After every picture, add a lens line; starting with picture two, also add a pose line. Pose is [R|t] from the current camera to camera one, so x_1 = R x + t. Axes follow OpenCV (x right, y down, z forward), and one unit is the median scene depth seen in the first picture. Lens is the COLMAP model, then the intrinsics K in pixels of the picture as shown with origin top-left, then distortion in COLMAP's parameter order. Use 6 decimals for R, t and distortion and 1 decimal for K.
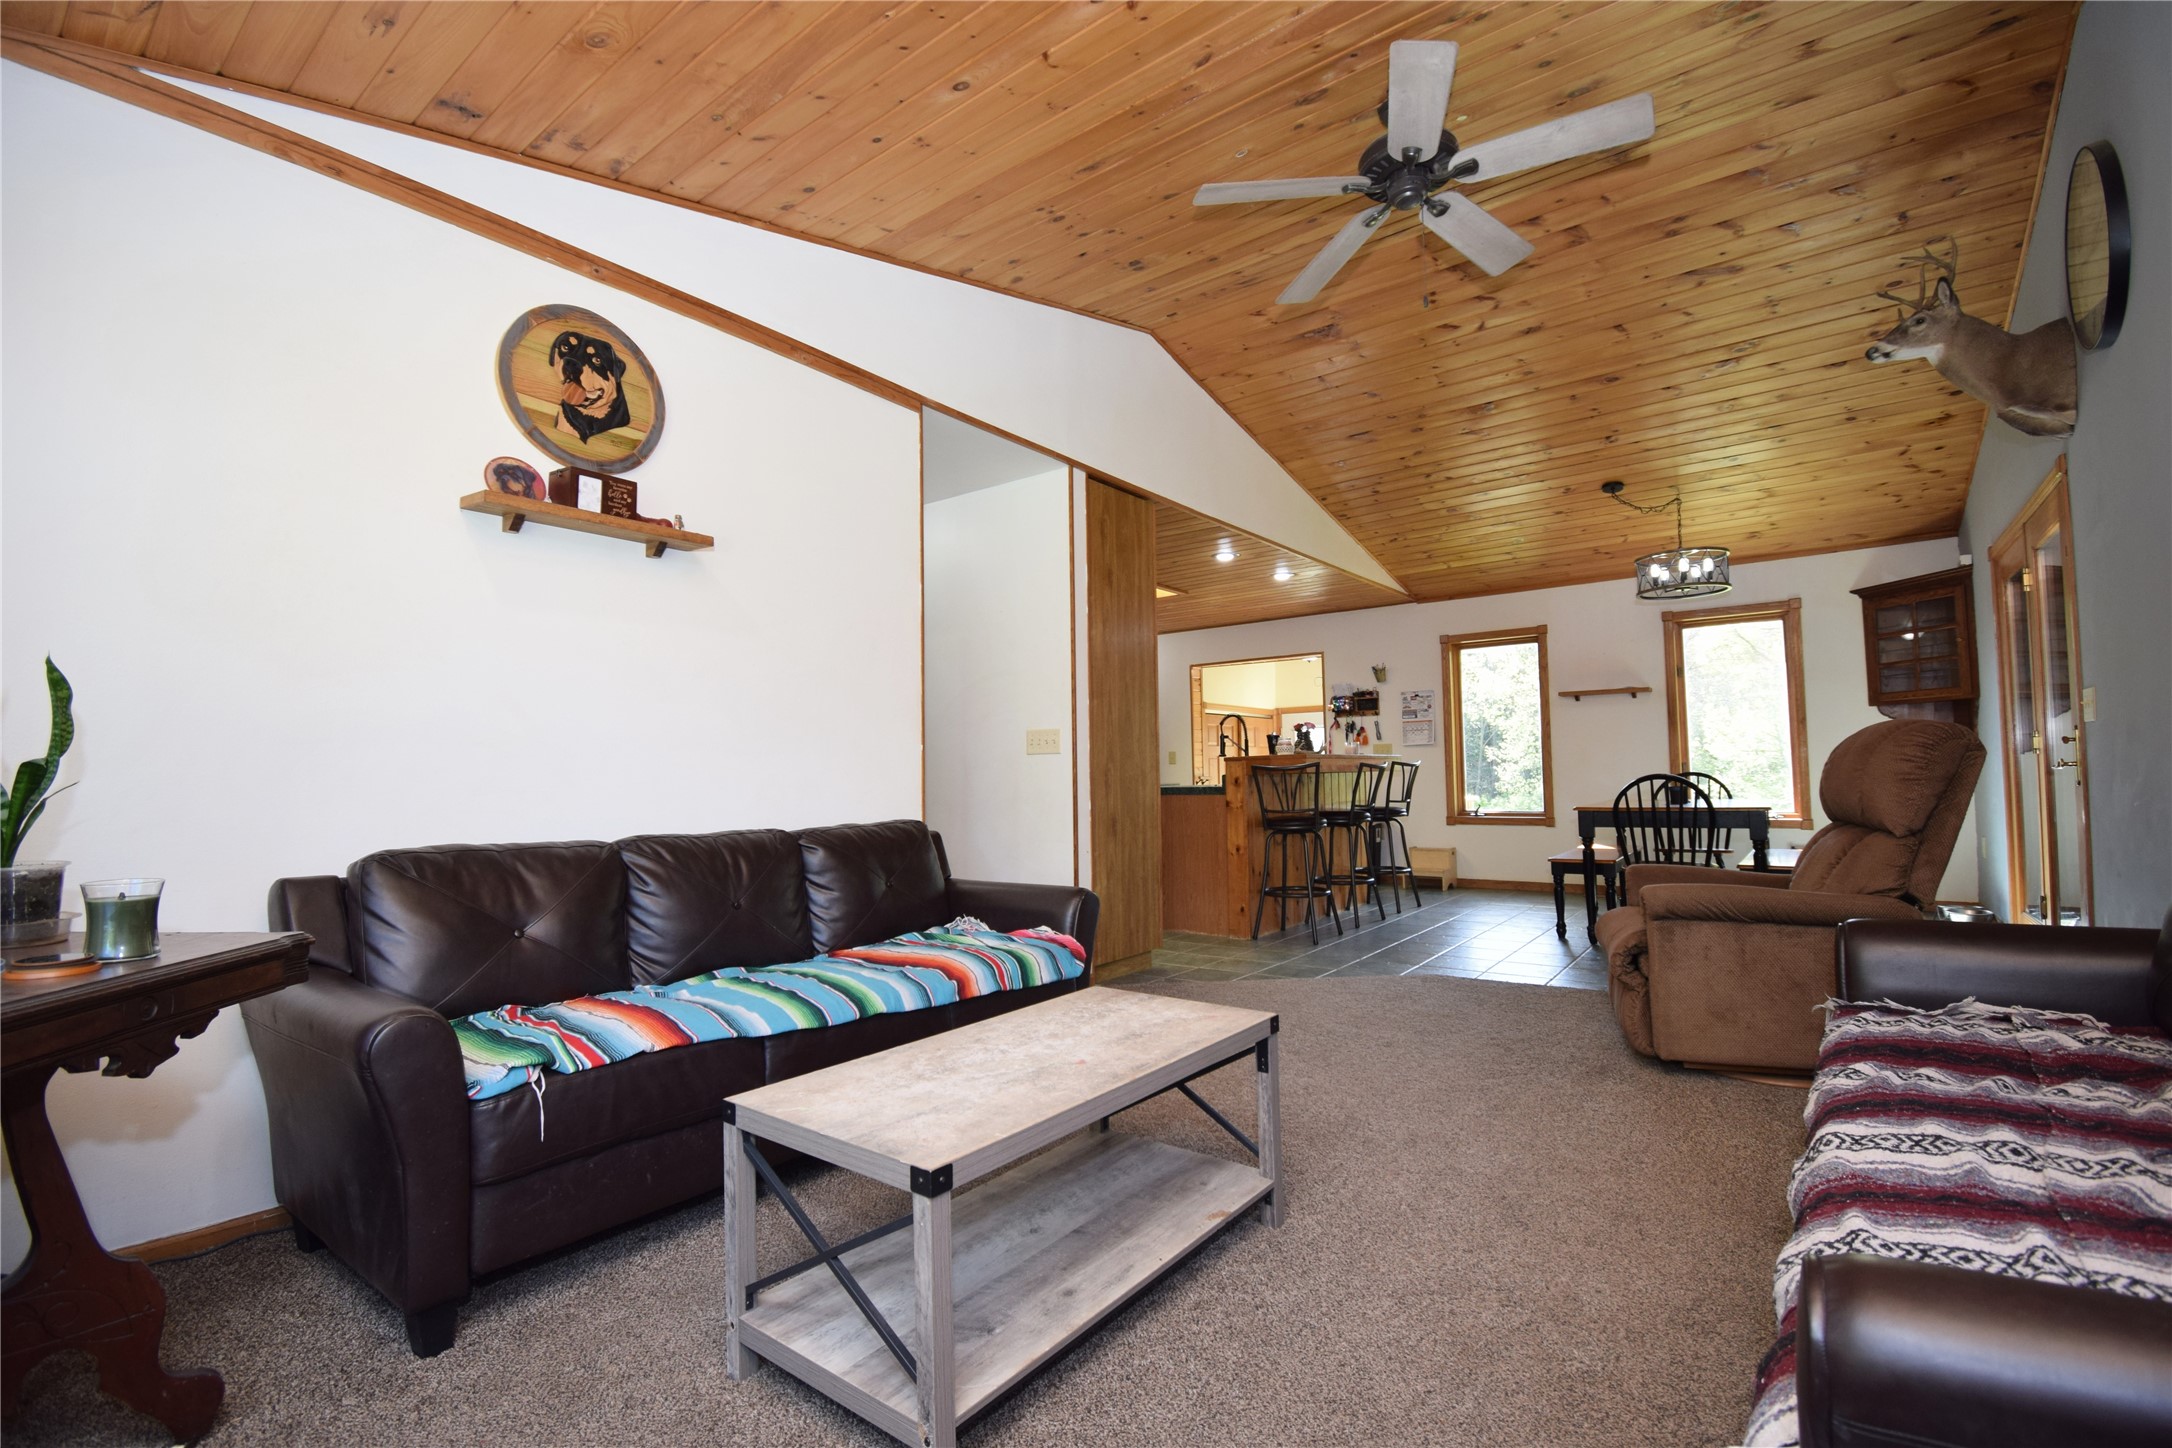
lens RADIAL K [[958.4, 0, 1089.6], [0, 958.4, 729.6], [0, 0, 1]] dist [0.027137, -0.028905]
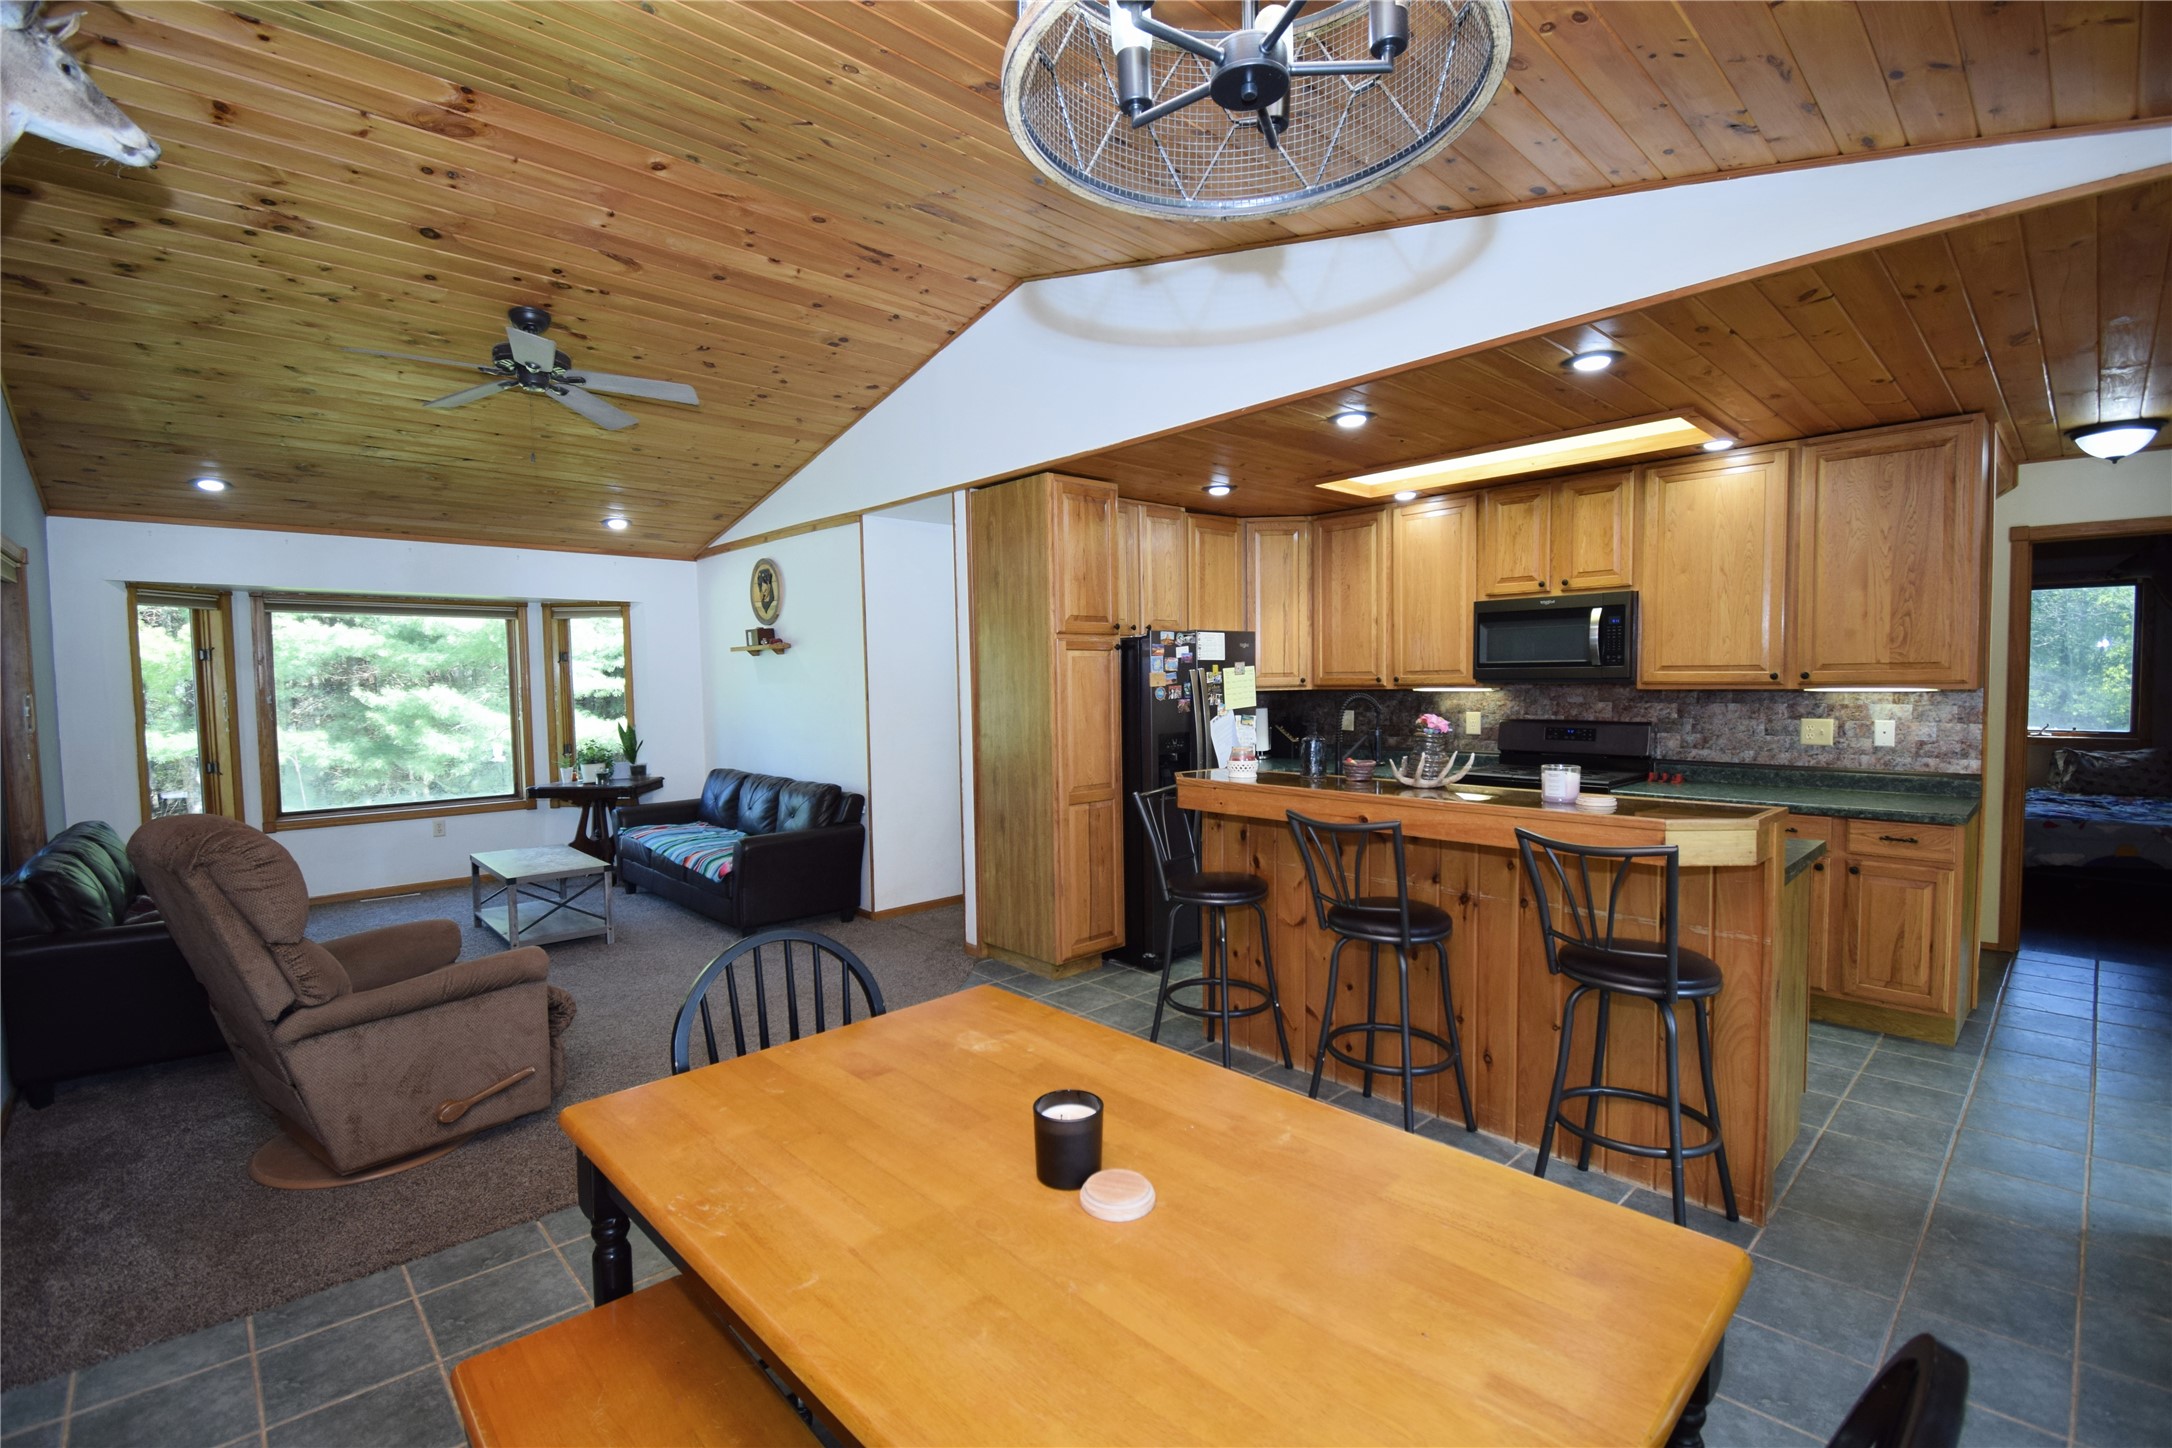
lens RADIAL K [[958.4, 0, 1089.6], [0, 958.4, 729.6], [0, 0, 1]] dist [0.027137, -0.028905]
pose [[-0.171006, 0.074094, -0.982480, 0.796519], [0.066632, 0.995755, 0.063497, -0.045713], [0.983014, -0.054607, -0.175217, 0.997382]]
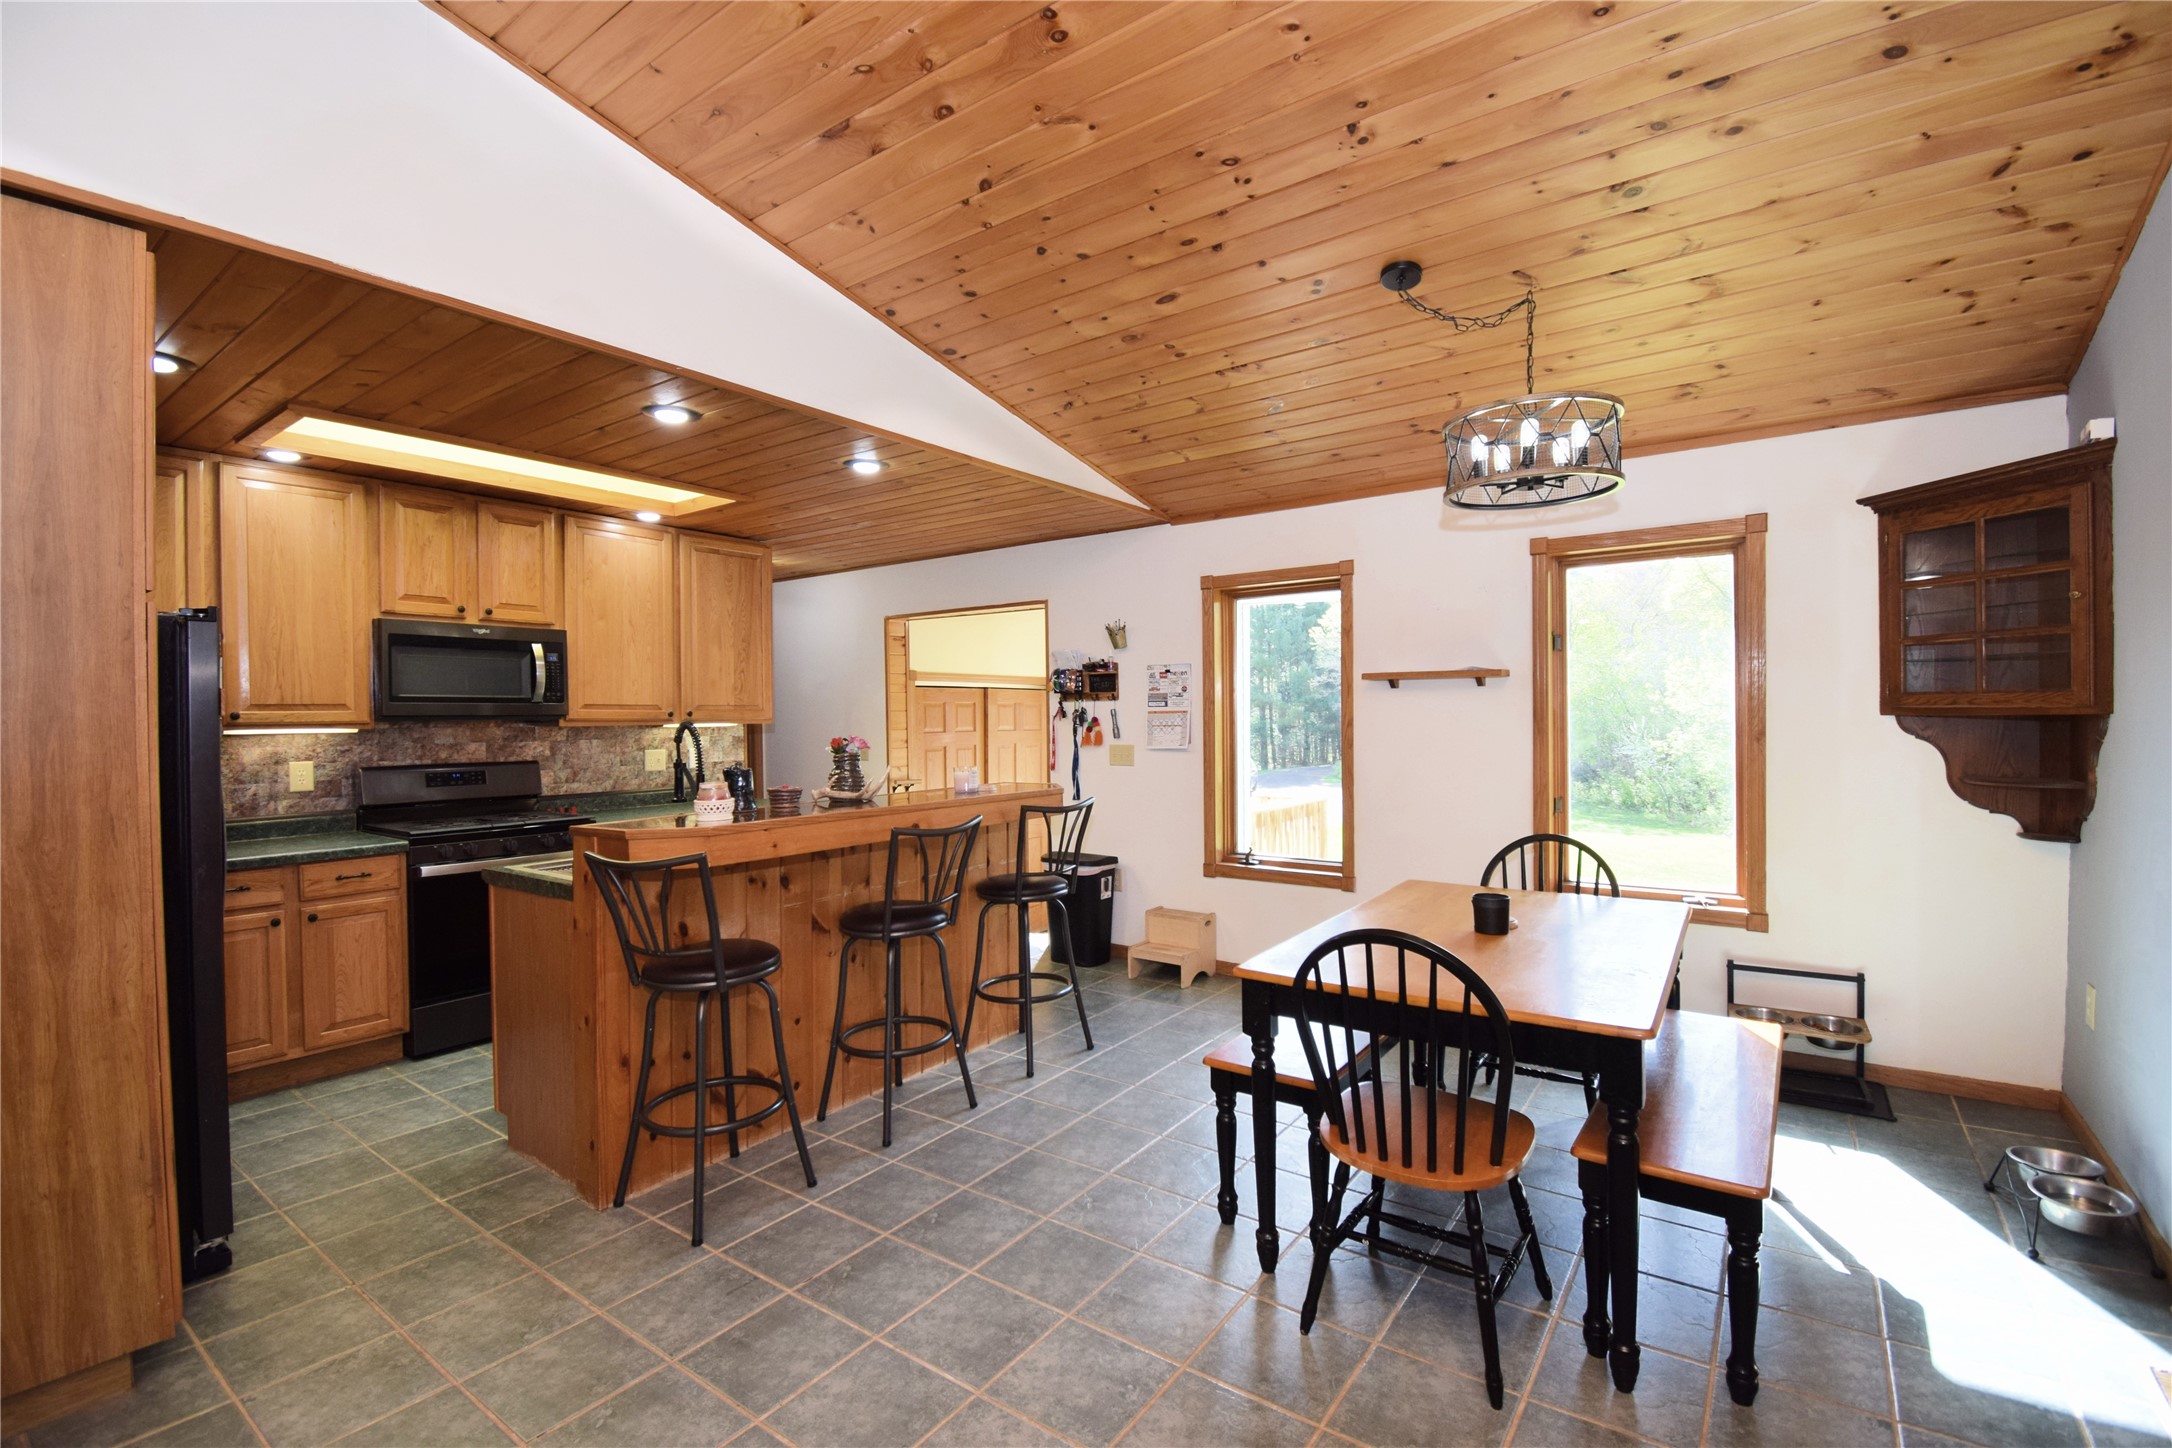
lens RADIAL K [[958.4, 0, 1089.6], [0, 958.4, 729.6], [0, 0, 1]] dist [0.027137, -0.028905]
pose [[0.999760, 0.005875, 0.021099, 0.377620], [-0.007205, 0.997954, 0.063530, -0.050452], [-0.020682, -0.063667, 0.997757, 0.501138]]
